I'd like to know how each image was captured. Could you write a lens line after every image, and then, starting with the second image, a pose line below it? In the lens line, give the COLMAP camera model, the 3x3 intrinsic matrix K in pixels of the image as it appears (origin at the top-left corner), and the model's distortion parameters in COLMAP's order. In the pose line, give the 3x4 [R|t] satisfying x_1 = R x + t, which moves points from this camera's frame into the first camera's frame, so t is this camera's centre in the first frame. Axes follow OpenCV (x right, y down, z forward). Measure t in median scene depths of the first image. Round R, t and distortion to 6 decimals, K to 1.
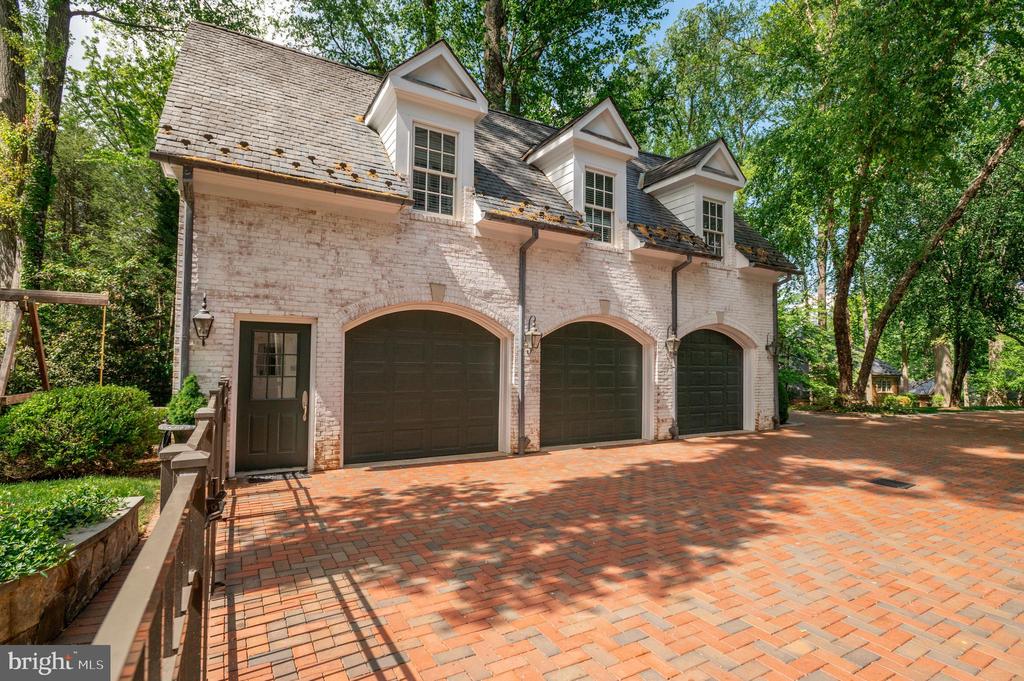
lens RADIAL K [[489.4, 0, 513.6], [0, 489.4, 346.1], [0, 0, 1]] dist [-0.012143, -0.000882]
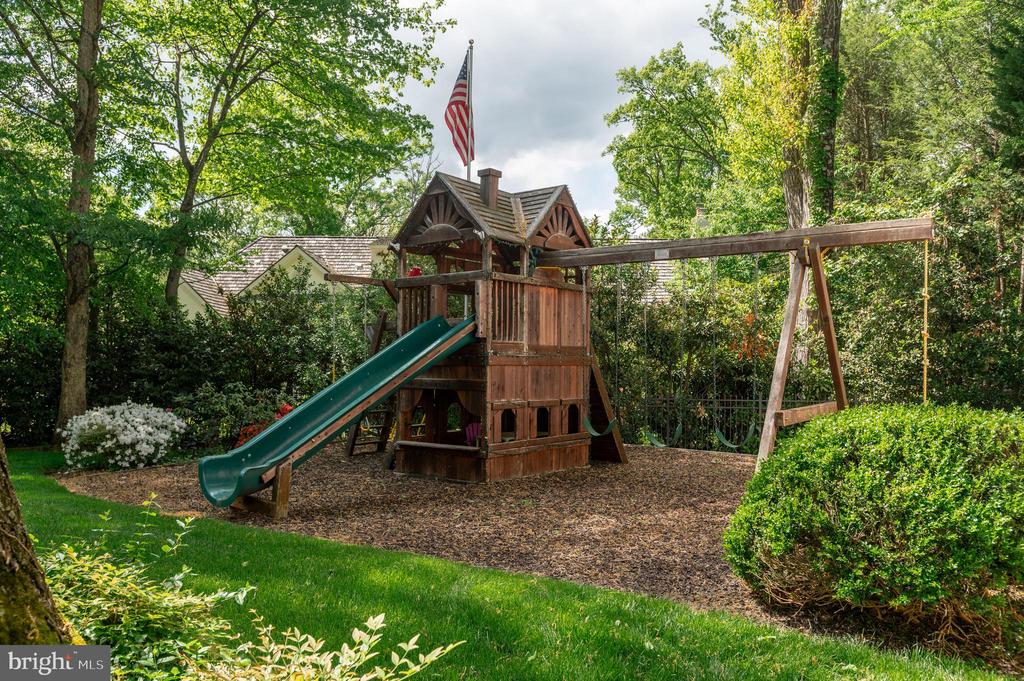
lens RADIAL K [[771.5, 0, 512.5], [0, 771.5, 344.6], [0, 0, 1]] dist [-0.004281, -0.003067]
pose [[0.381465, -0.016799, -0.924231, -0.161336], [0.035645, 0.999359, -0.003452, 0.008354], [0.923696, -0.031627, 0.381819, 0.175543]]
